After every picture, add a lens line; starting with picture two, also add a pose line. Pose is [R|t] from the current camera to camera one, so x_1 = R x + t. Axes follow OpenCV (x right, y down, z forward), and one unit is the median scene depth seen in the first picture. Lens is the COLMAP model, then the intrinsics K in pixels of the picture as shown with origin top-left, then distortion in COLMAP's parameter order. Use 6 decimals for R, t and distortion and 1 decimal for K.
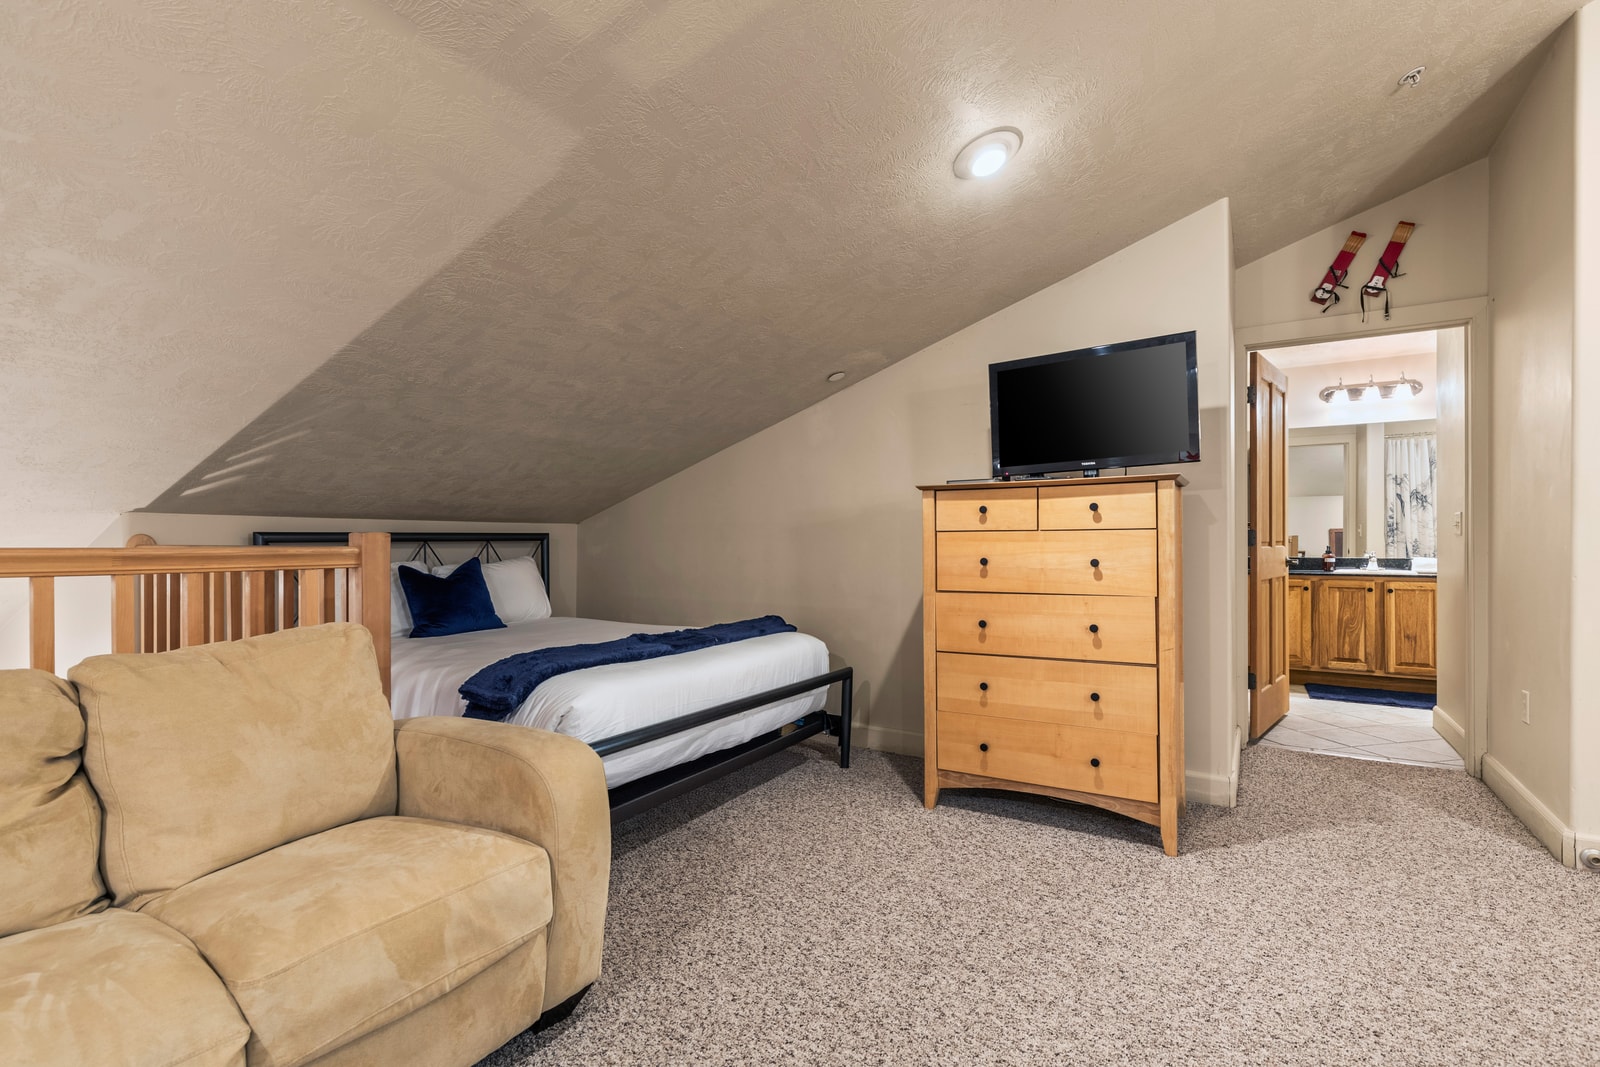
lens RADIAL K [[759.1, 0, 796.0], [0, 759.1, 538.7], [0, 0, 1]] dist [0.014830, -0.002234]
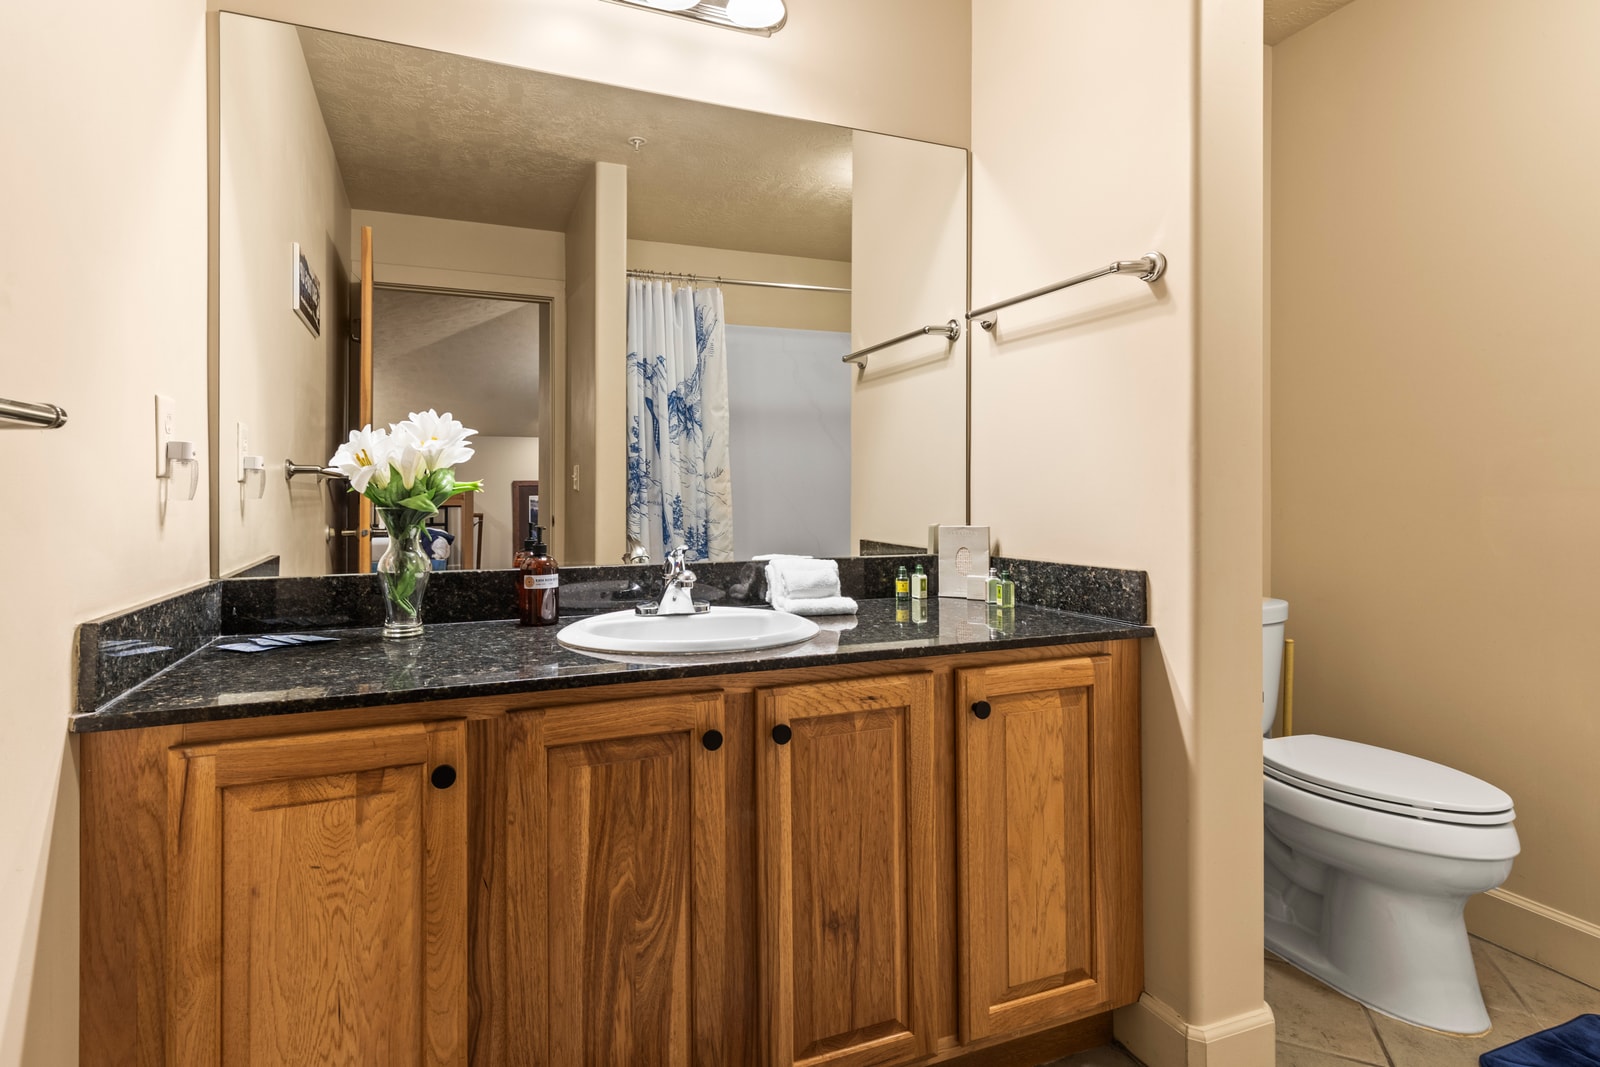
lens RADIAL K [[759.1, 0, 746.6], [0, 759.1, 490.8], [0, 0, 1]] dist [0.014830, -0.002234]
pose [[0.610548, 0.000500, 0.791979, 0.568963], [0.004303, 0.999983, -0.003949, -0.001196], [-0.791967, 0.005819, 0.610536, 0.833178]]
